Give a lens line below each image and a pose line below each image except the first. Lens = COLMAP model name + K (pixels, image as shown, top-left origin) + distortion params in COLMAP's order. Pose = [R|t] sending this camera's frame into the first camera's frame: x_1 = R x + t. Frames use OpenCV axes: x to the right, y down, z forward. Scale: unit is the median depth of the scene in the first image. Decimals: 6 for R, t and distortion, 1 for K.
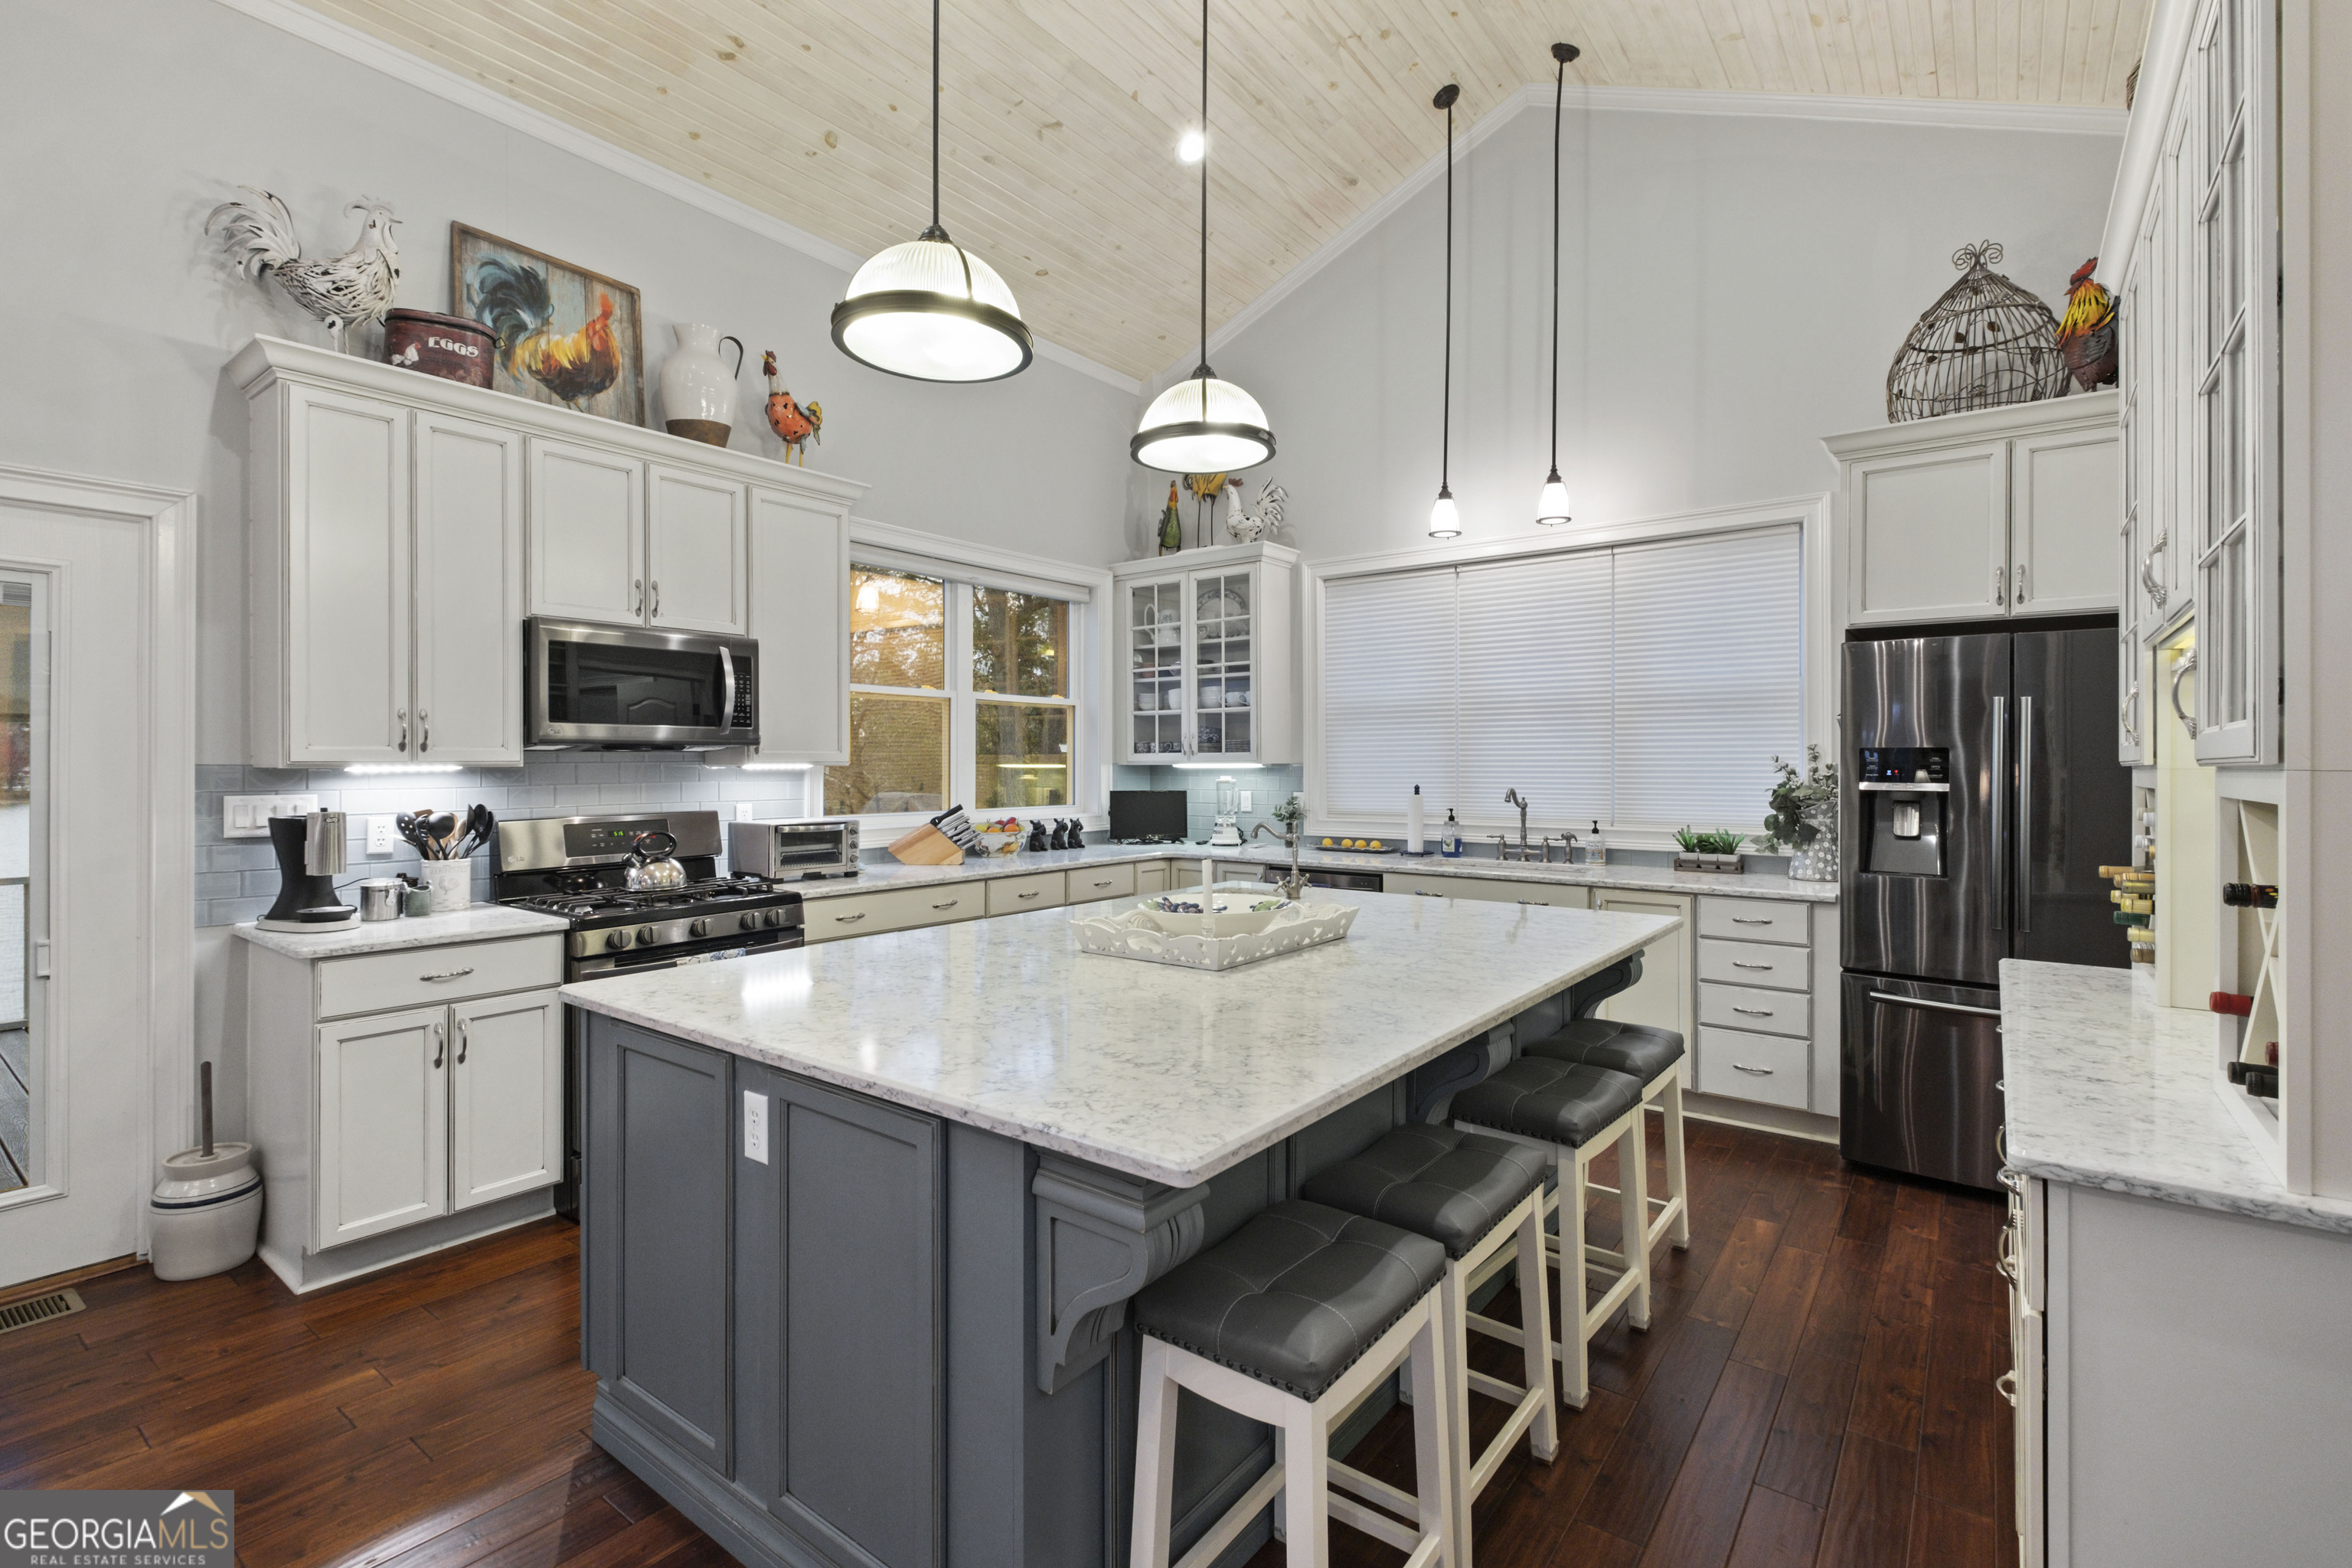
lens RADIAL K [[1070.7, 0, 1174.9], [0, 1070.7, 775.1], [0, 0, 1]] dist [0.003933, -0.000257]
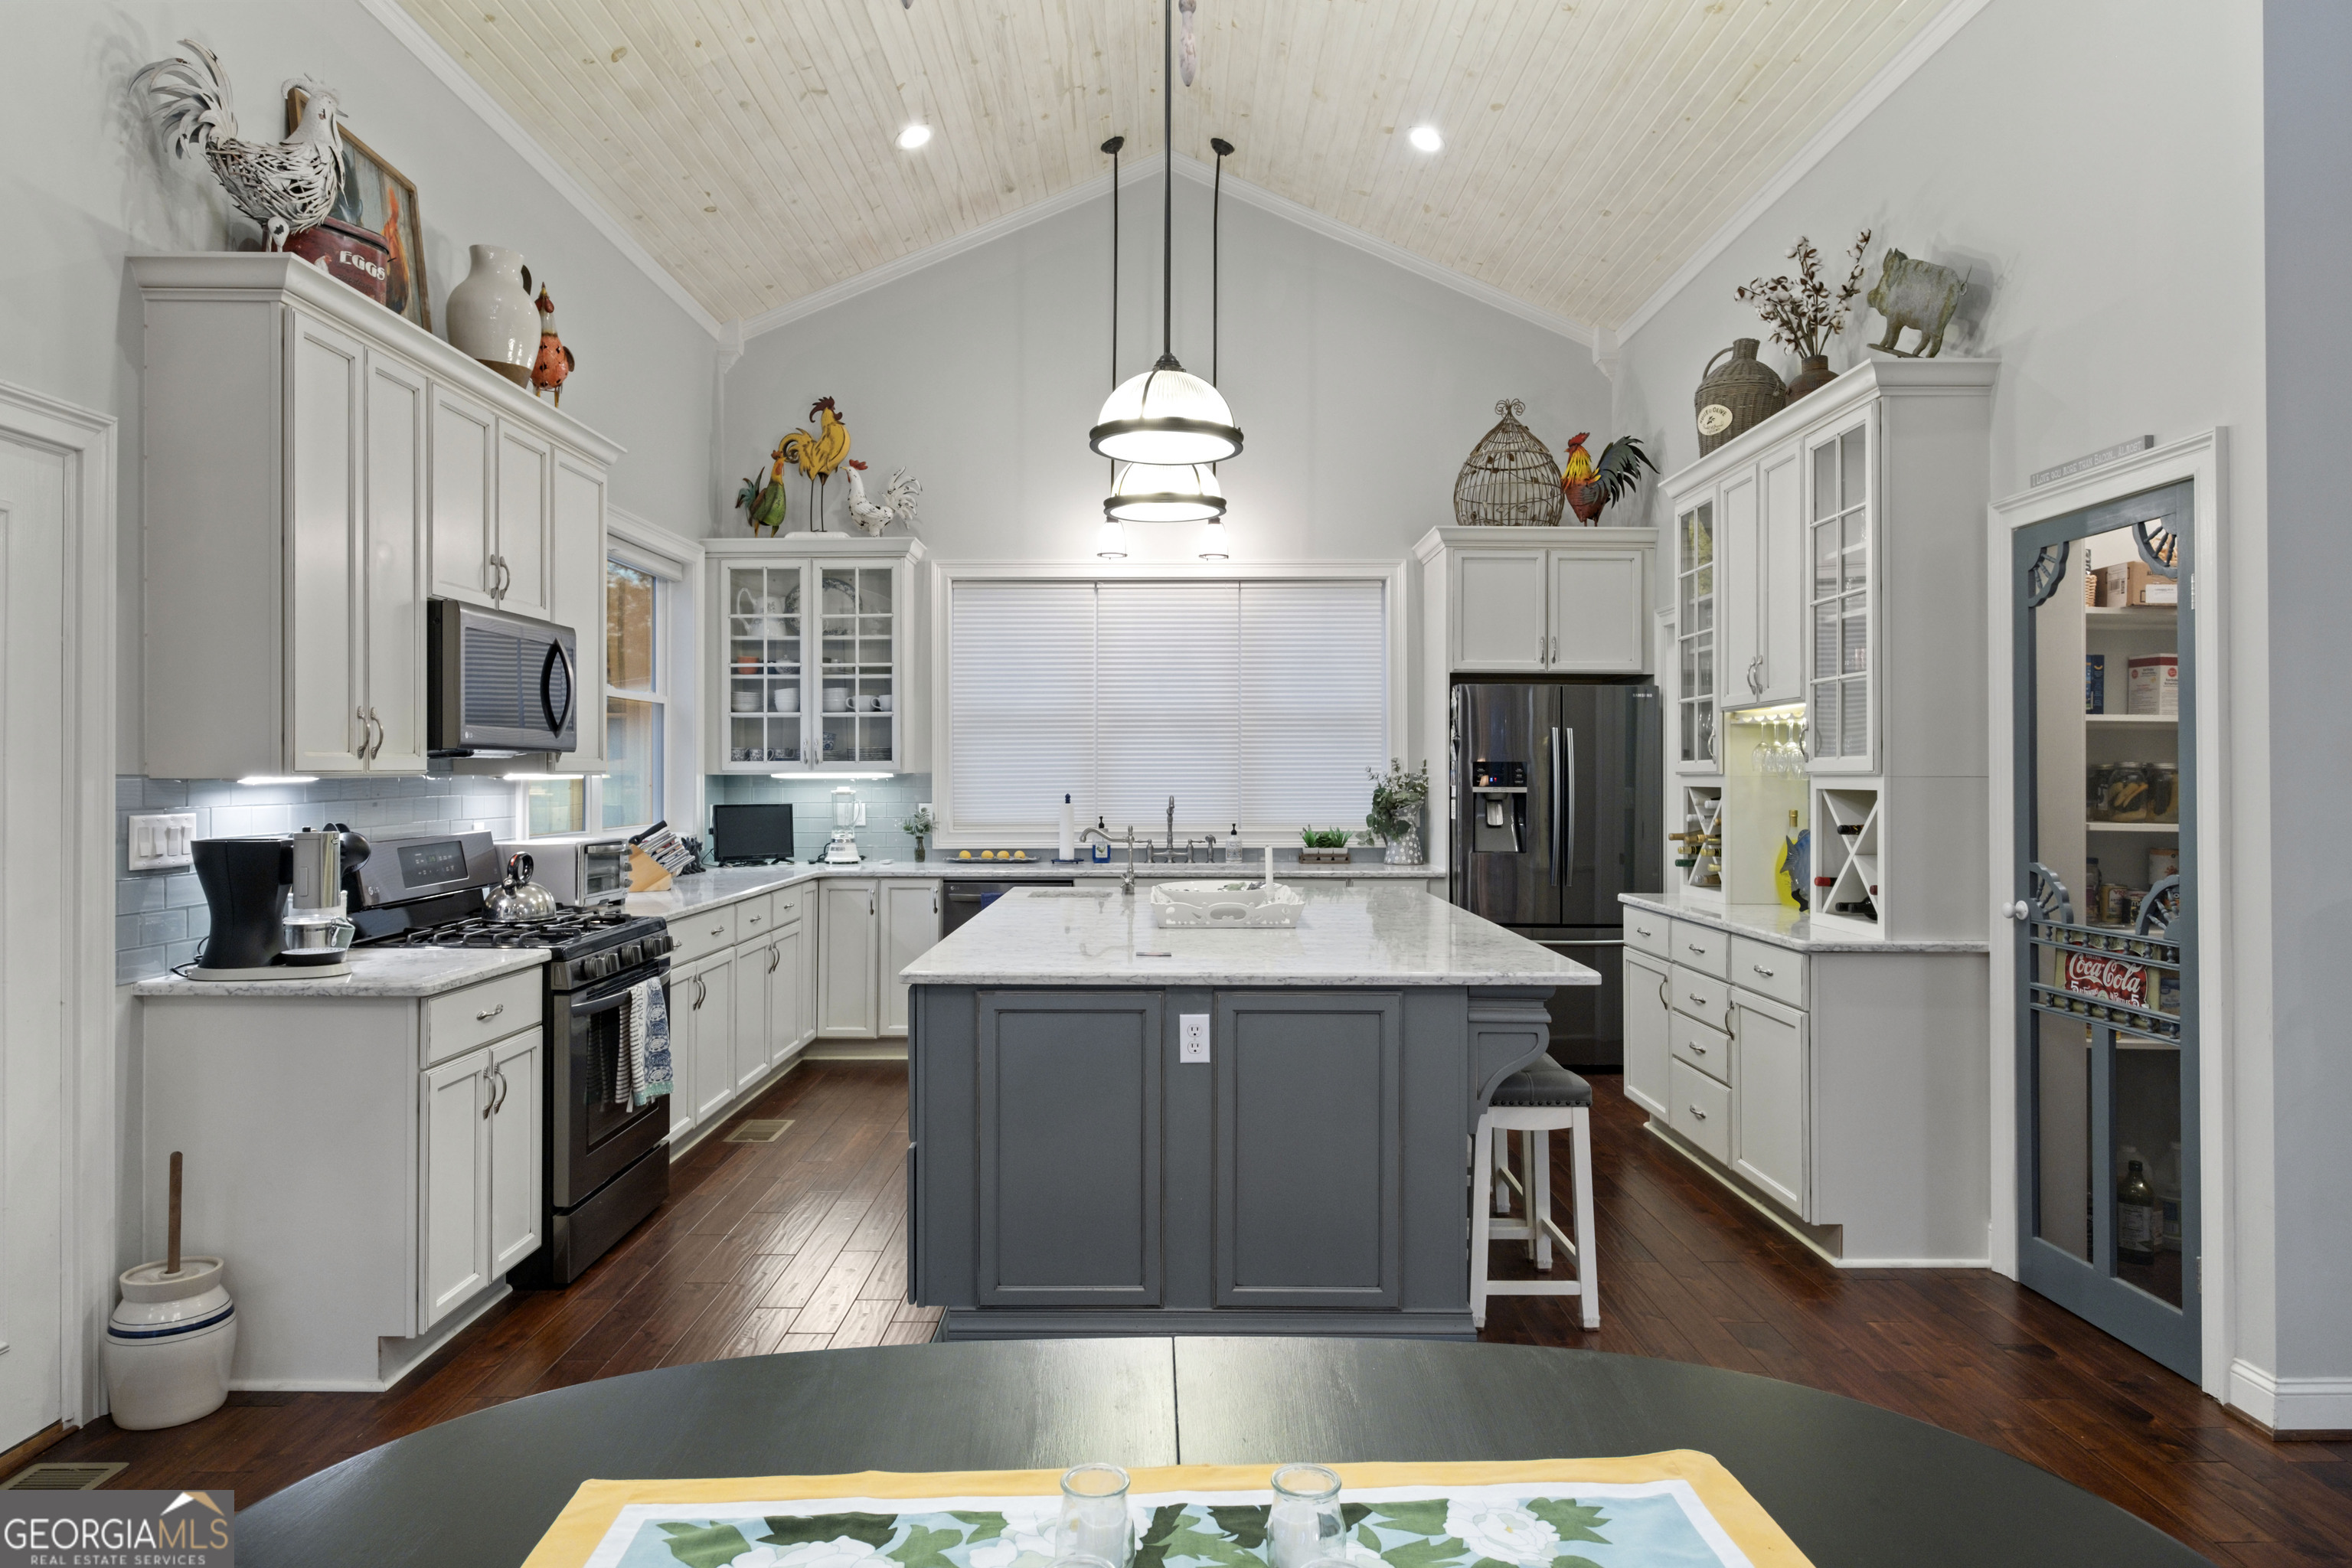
lens RADIAL K [[1448.0, 0, 1176.0], [0, 1448.0, 784.0], [0, 0, 1]] dist [-0.003294, 0.002074]
pose [[0.792976, -0.004356, 0.609237, -0.584023], [0.006324, 0.999979, -0.001081, 0.001992], [-0.609220, 0.004711, 0.792987, -0.173736]]
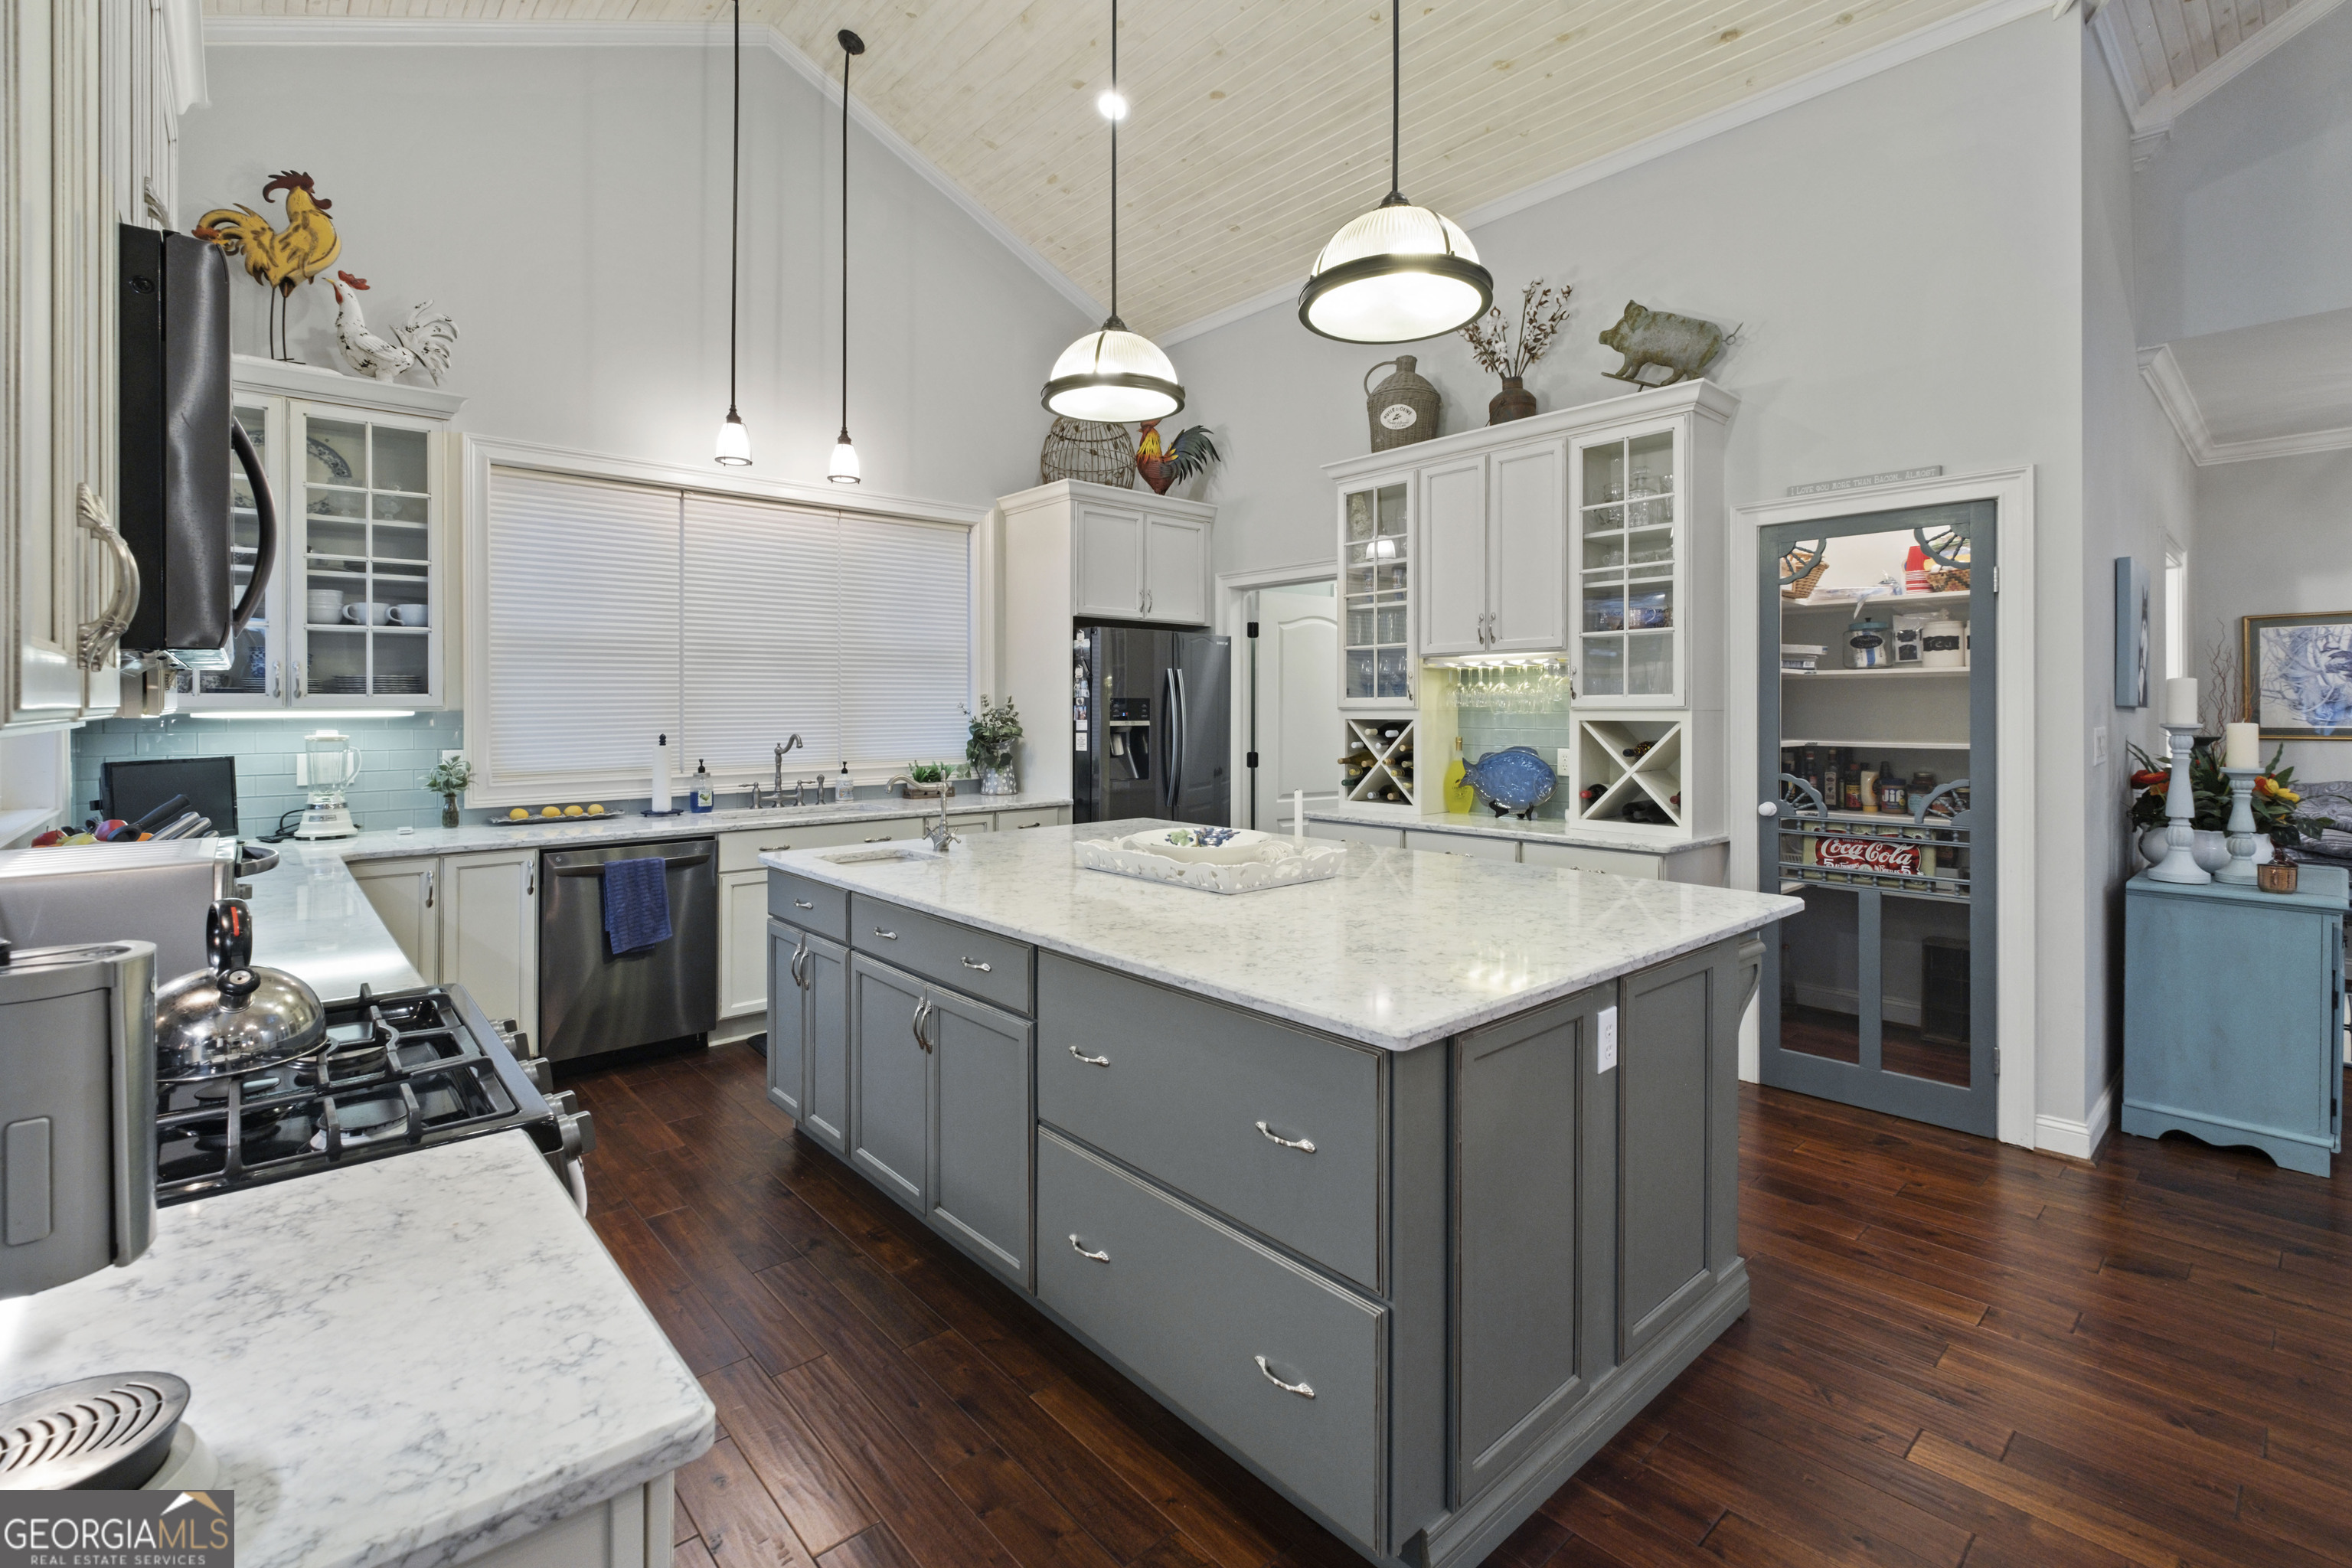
lens RADIAL K [[1048.8, 0, 1171.4], [0, 1048.8, 719.1], [0, 0, 1]] dist [0.000214, -0.000338]
pose [[0.193065, -0.012588, 0.981105, -0.581798], [0.012601, 0.999867, 0.010349, -0.007233], [-0.981105, 0.010365, 0.193198, 0.468340]]
